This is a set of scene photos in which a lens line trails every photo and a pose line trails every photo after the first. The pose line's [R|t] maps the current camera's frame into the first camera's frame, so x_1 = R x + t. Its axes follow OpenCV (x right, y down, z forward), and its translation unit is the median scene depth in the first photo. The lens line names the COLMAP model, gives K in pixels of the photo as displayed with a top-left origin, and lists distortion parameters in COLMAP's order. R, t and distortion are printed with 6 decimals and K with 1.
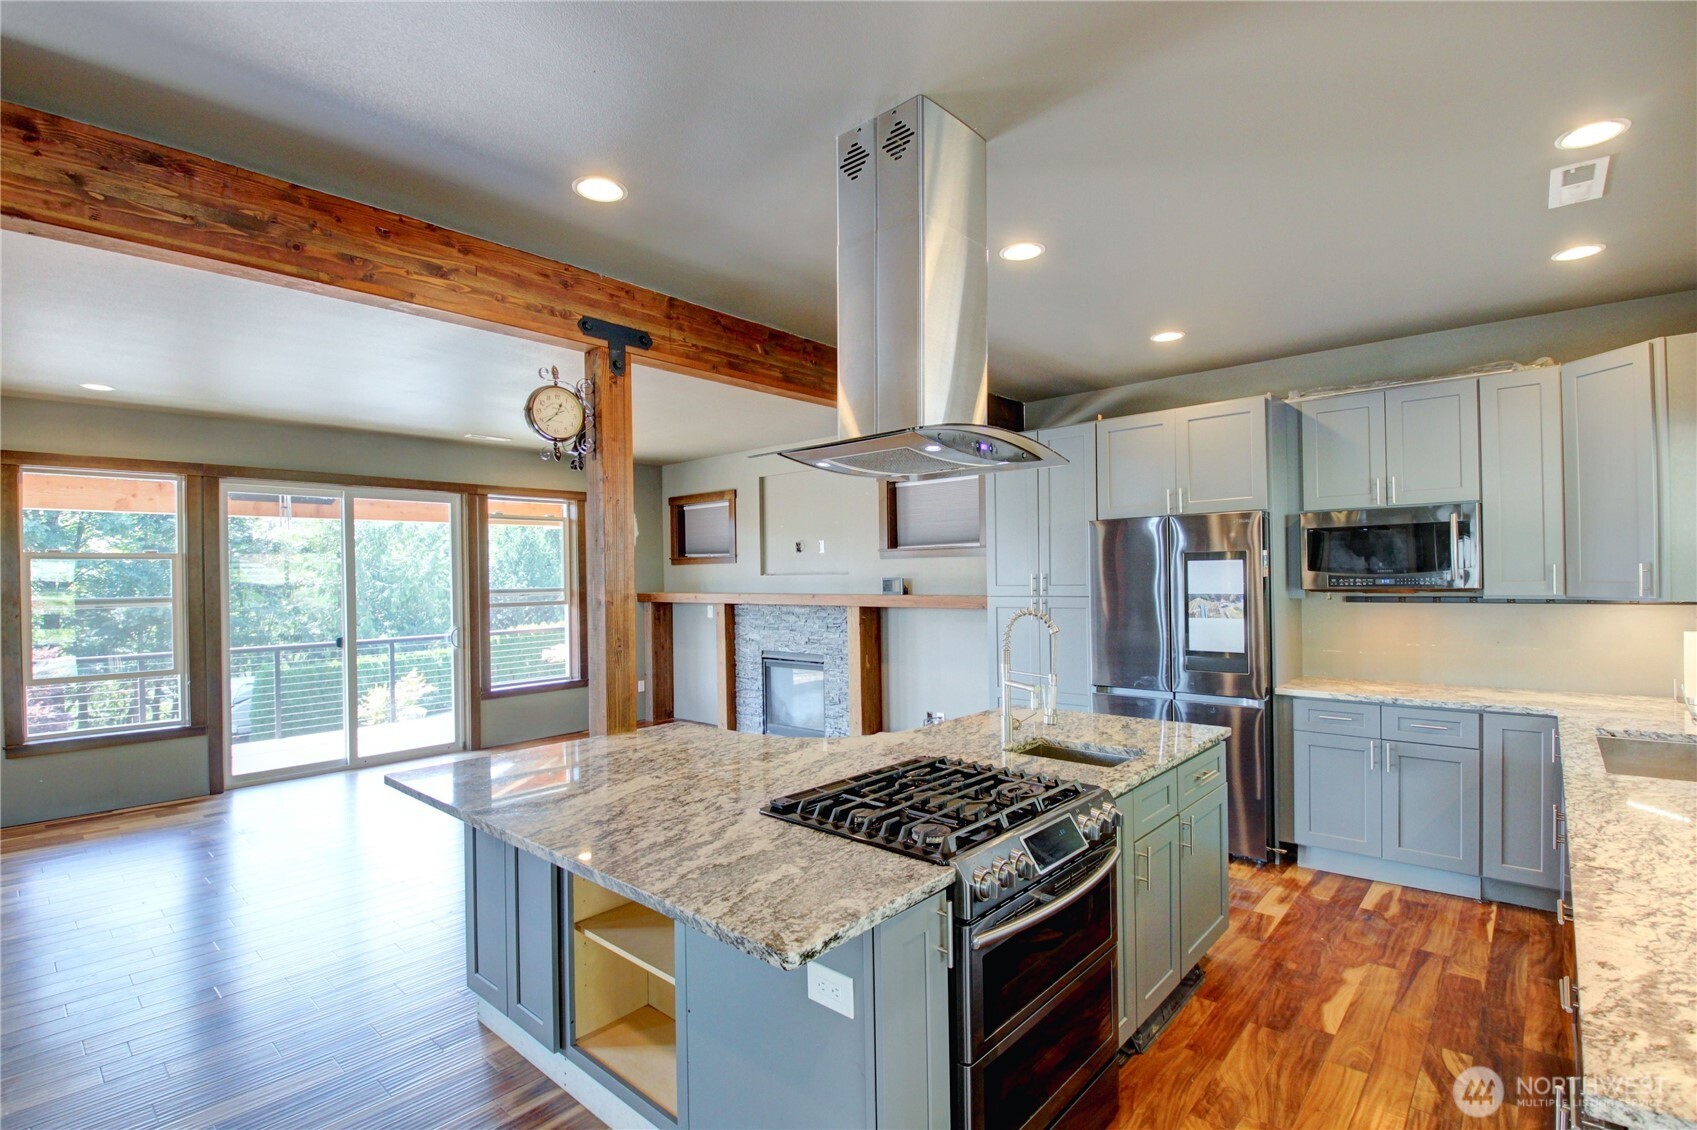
lens RADIAL K [[793.8, 0, 844.8], [0, 793.8, 576.4], [0, 0, 1]] dist [0.024425, -0.026386]
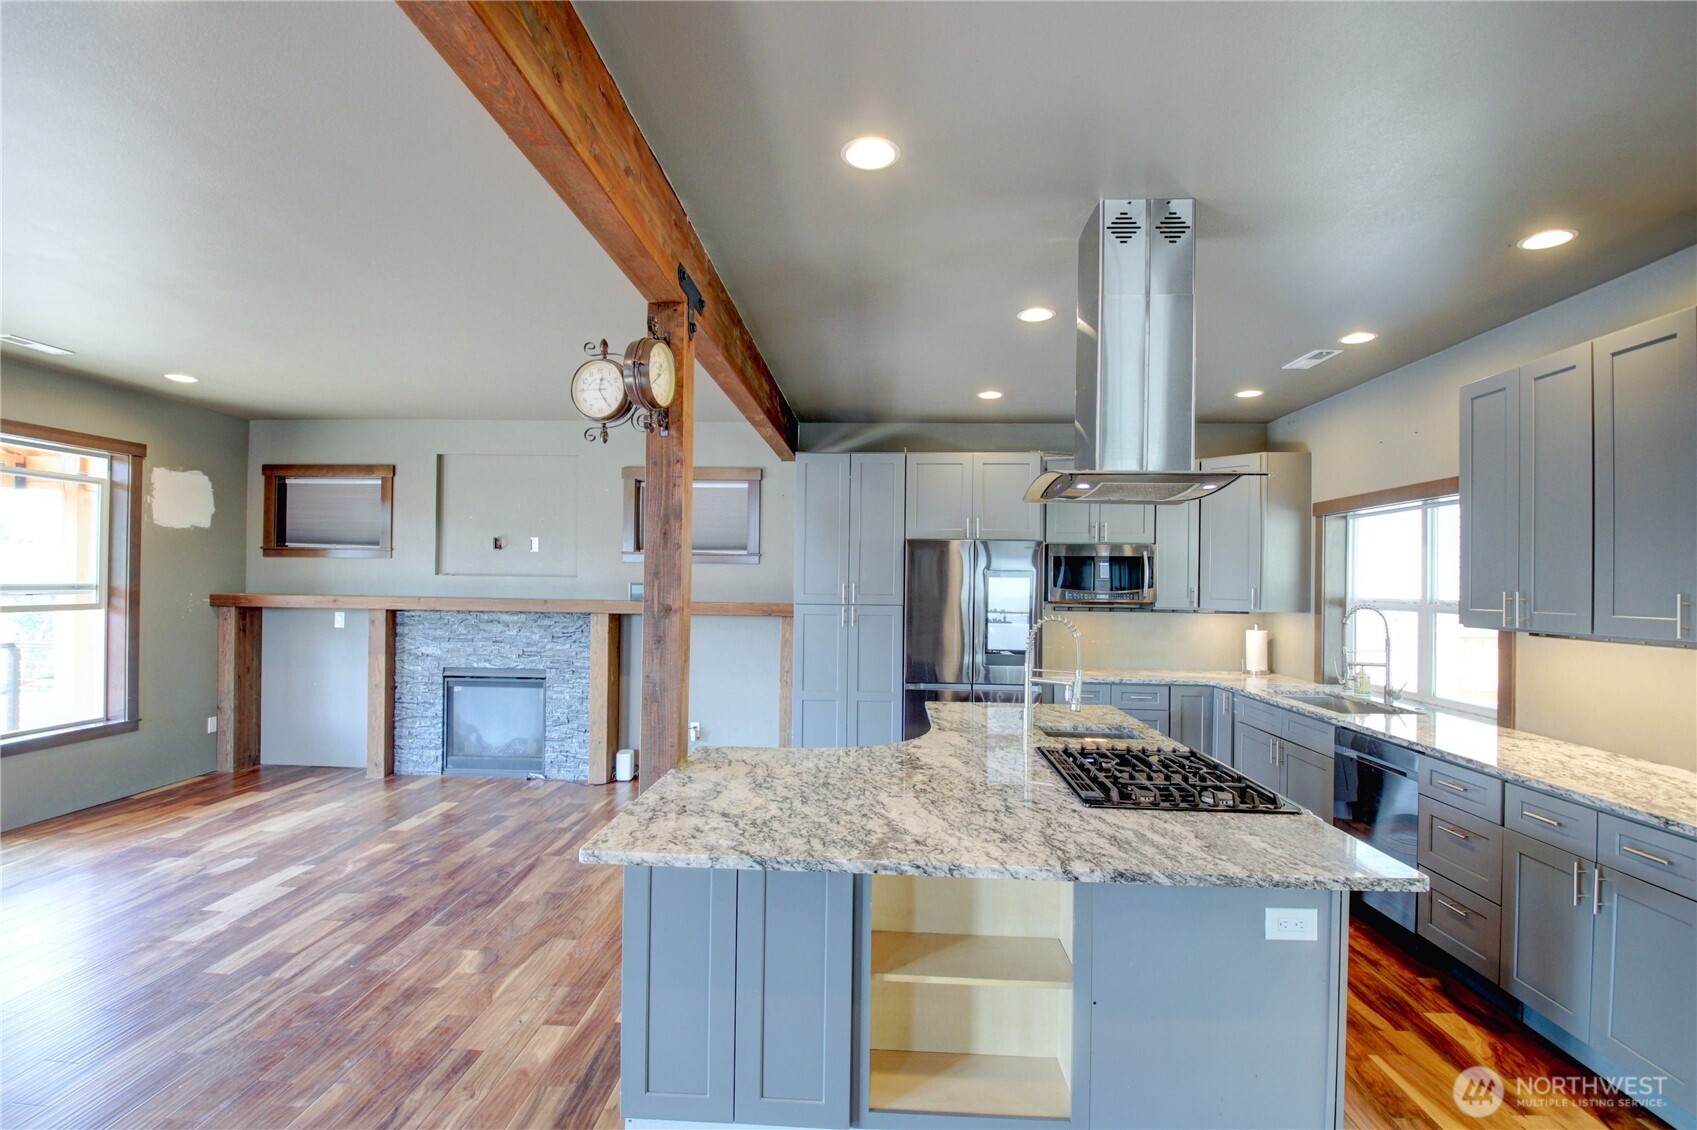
lens RADIAL K [[793.8, 0, 844.8], [0, 793.8, 576.4], [0, 0, 1]] dist [0.024425, -0.026386]
pose [[0.781137, 0.030519, 0.623614, -0.330771], [-0.025221, 0.999532, -0.017324, 0.004281], [-0.623850, -0.002196, 0.781541, 0.116034]]
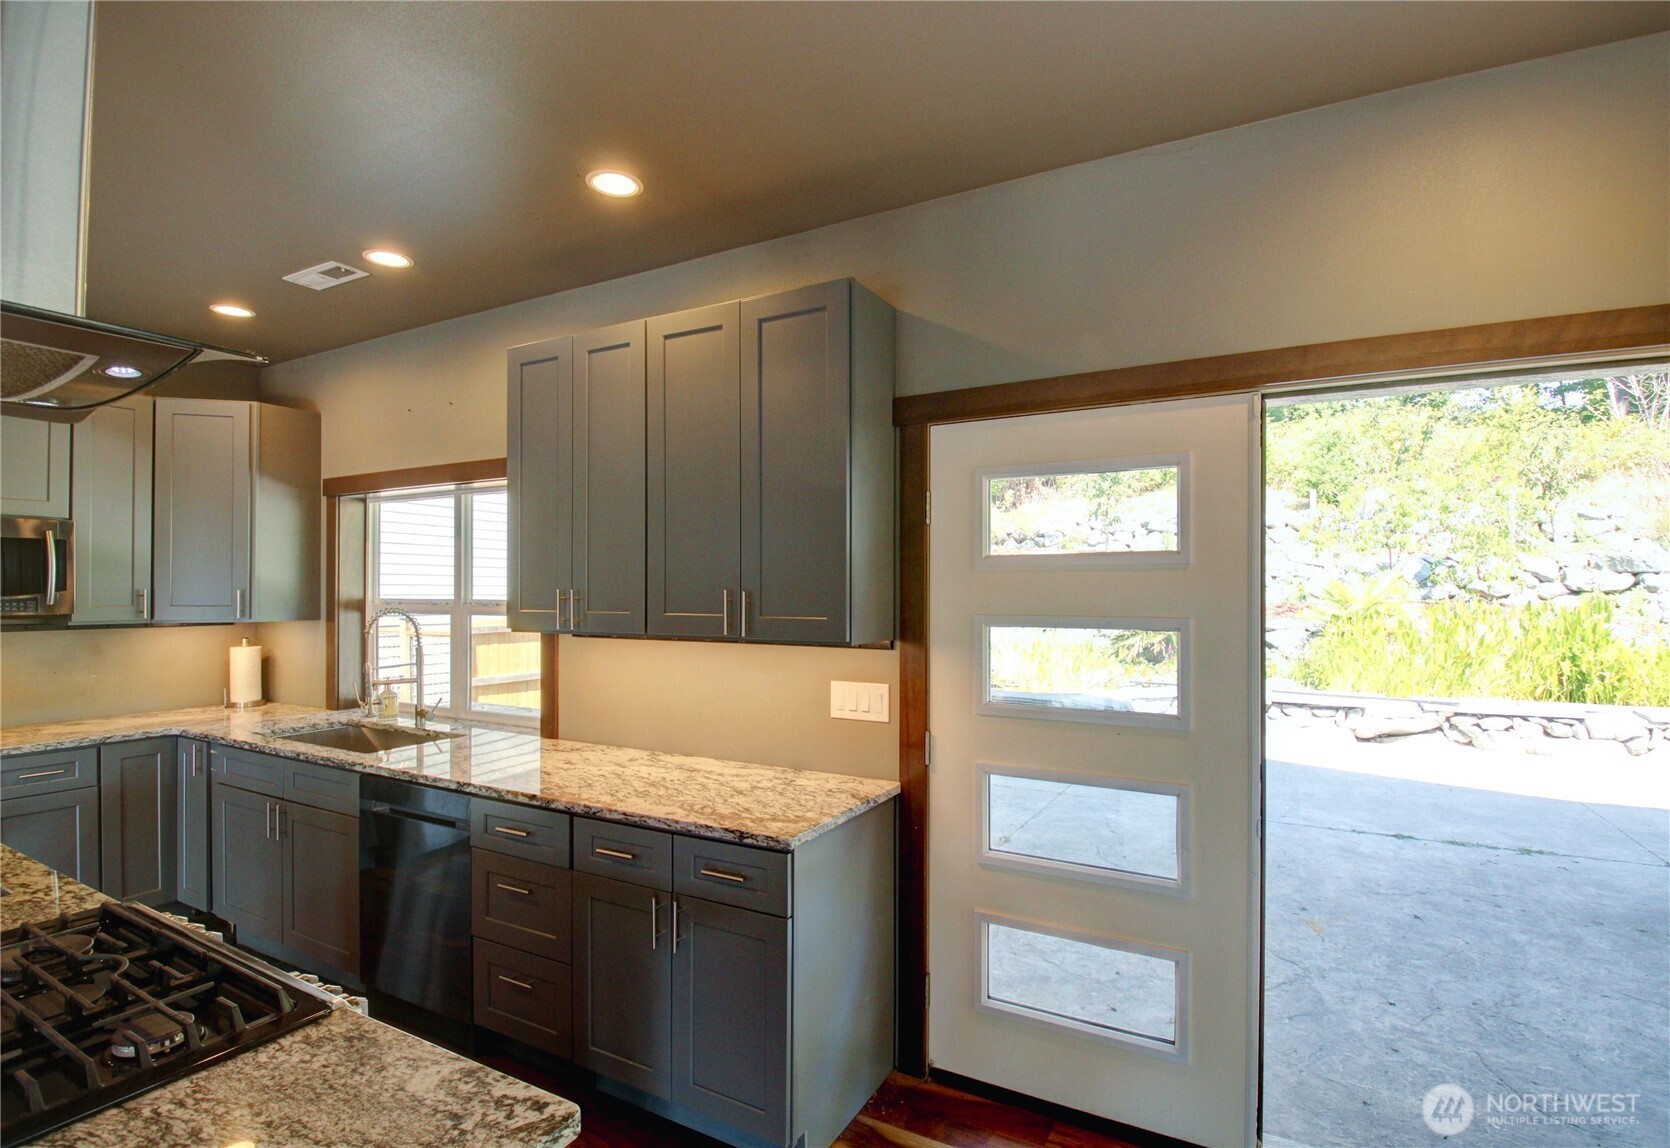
lens RADIAL K [[797.9, 0, 876.0], [0, 797.9, 581.9], [0, 0, 1]] dist [0.009629, -0.032309]
pose [[-0.246108, 0.022583, 0.968979, -0.171819], [0.004849, 0.999745, -0.022068, 0.001315], [-0.969230, -0.000733, -0.246155, 0.183669]]
